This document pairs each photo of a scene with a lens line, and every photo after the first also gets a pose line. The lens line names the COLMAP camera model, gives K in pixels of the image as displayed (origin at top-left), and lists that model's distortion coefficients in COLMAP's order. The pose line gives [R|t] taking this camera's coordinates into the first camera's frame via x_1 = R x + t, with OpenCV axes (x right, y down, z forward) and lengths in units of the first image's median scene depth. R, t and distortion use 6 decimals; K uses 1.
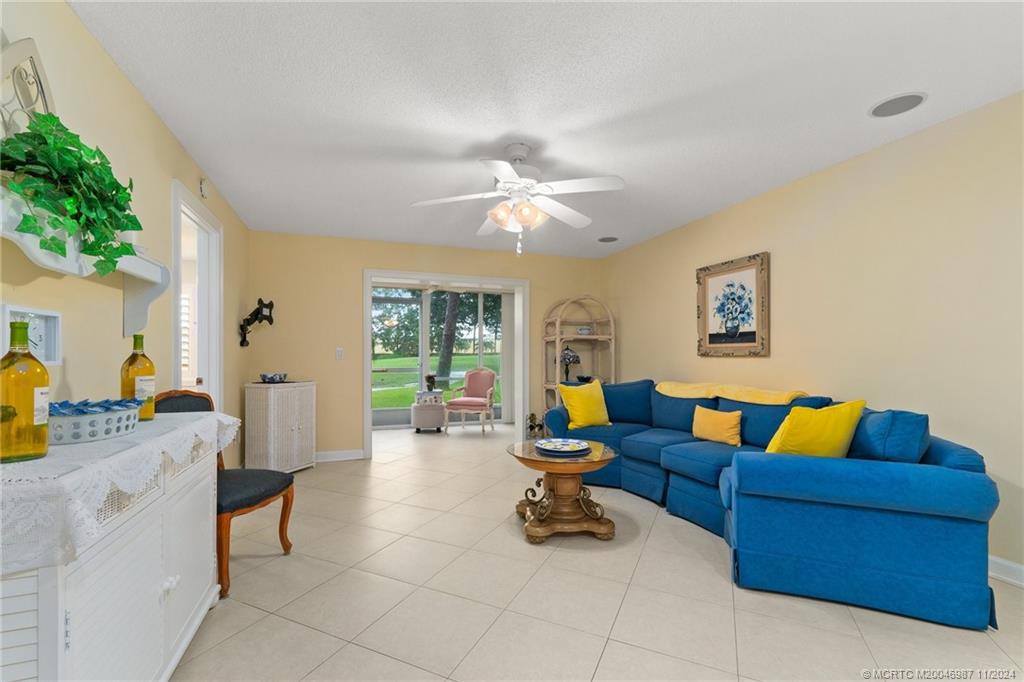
lens RADIAL K [[438.1, 0, 511.4], [0, 438.1, 353.7], [0, 0, 1]] dist [0.010643, 0.000044]
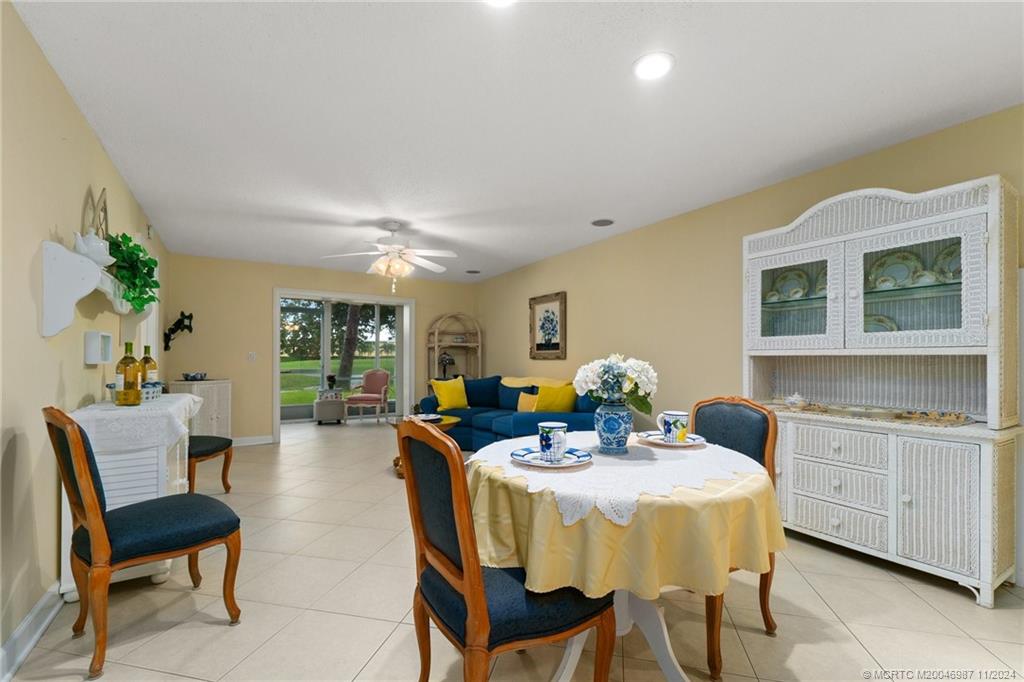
lens RADIAL K [[435.3, 0, 514.5], [0, 435.3, 356.3], [0, 0, 1]] dist [0.004069, 0.000124]
pose [[0.976779, 0.002013, 0.214238, 0.069536], [-0.001737, 0.999997, -0.001481, -0.001055], [-0.214241, 0.001074, 0.976780, -0.383899]]
